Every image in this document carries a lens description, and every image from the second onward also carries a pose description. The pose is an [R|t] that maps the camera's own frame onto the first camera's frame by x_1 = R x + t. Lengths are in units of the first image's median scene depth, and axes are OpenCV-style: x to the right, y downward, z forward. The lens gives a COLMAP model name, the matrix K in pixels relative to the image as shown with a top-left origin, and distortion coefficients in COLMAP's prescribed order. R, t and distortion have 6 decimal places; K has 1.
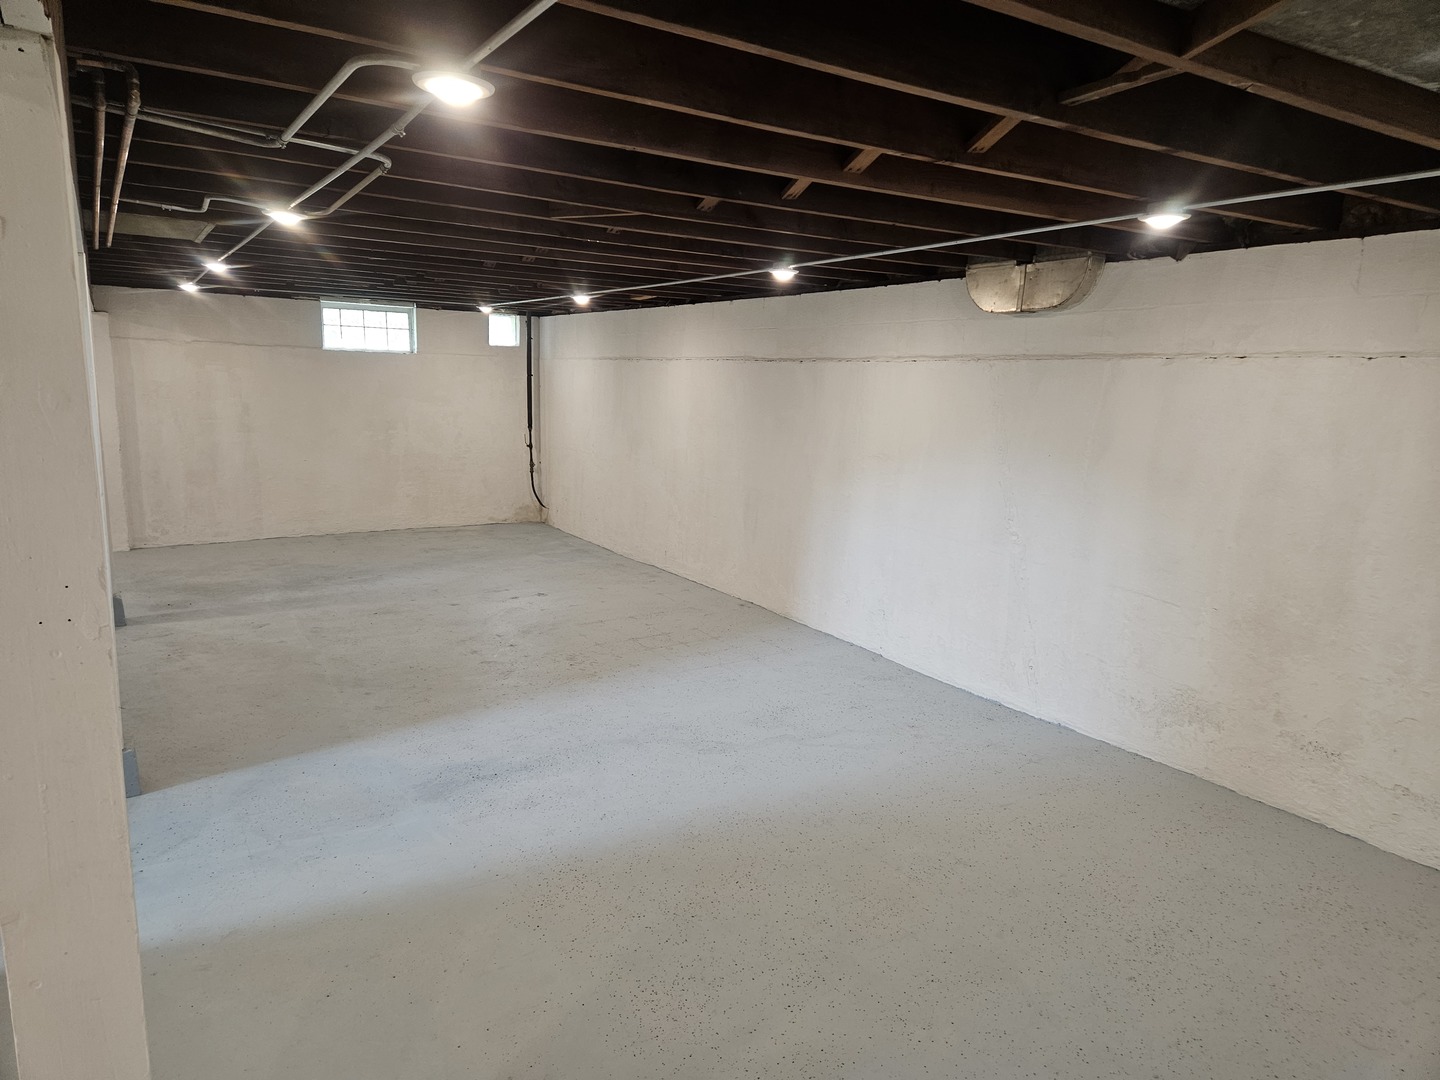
lens RADIAL K [[955.8, 0, 717.4], [0, 955.8, 550.7], [0, 0, 1]] dist [0.077522, -0.060595]
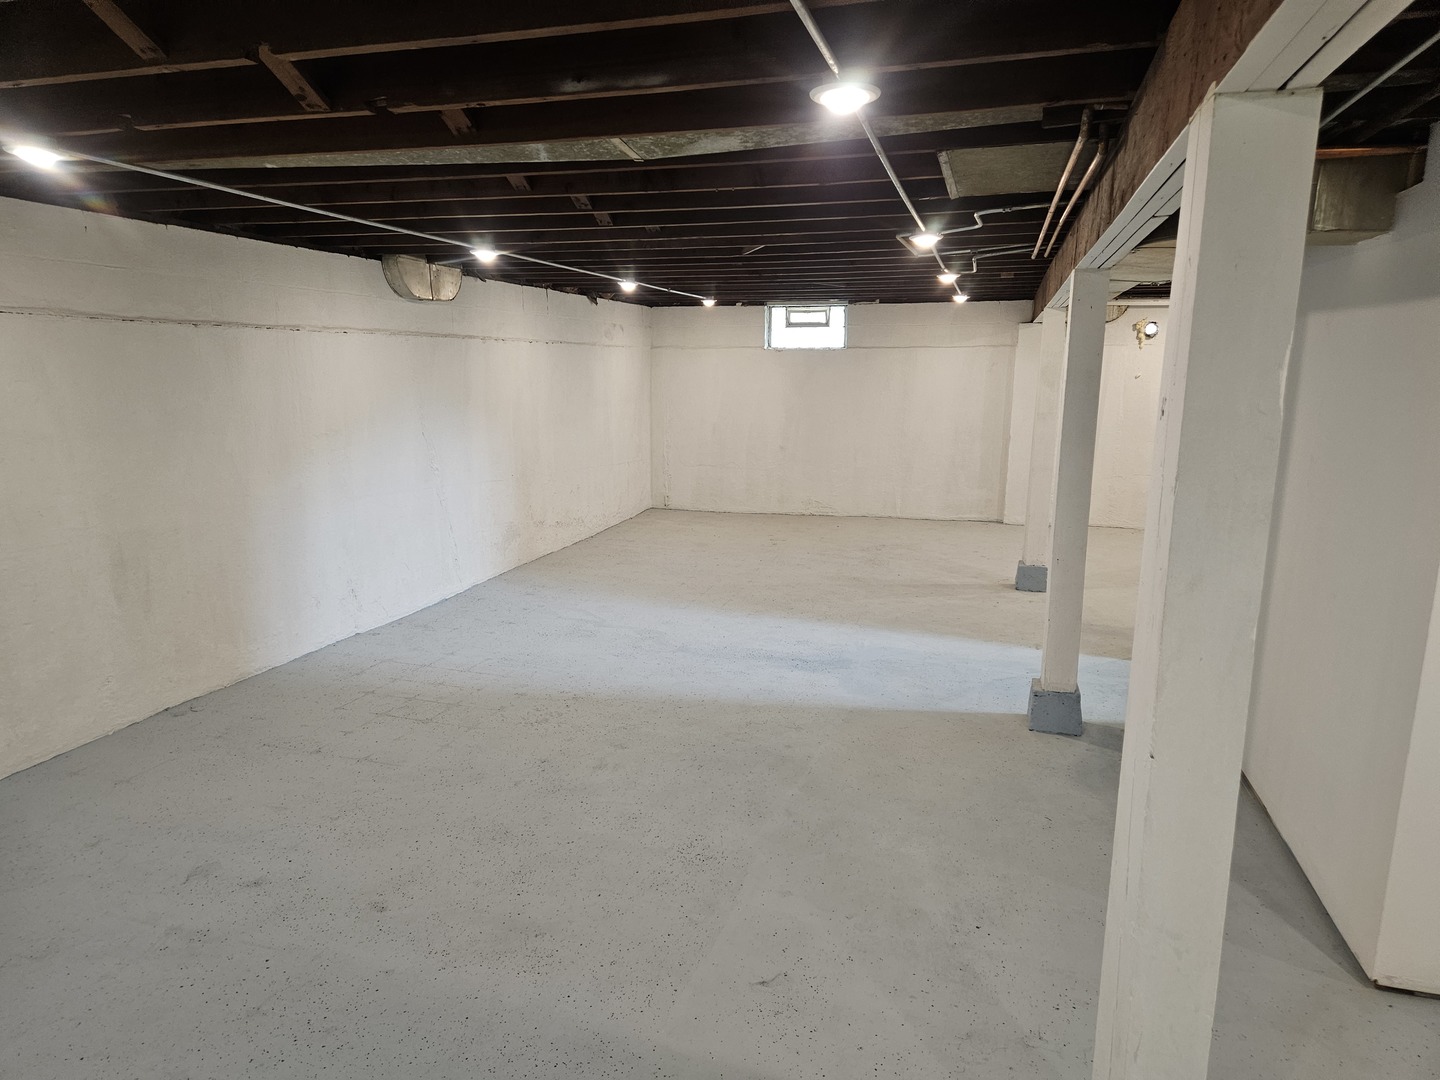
lens RADIAL K [[950.5, 0, 720.0], [0, 950.5, 540.0], [0, 0, 1]] dist [0.191465, -0.122212]
pose [[-0.667115, -0.171242, 0.725006, -0.970287], [0.107316, 0.940979, 0.321000, -0.323896], [-0.737185, 0.291949, -0.609364, 1.615489]]
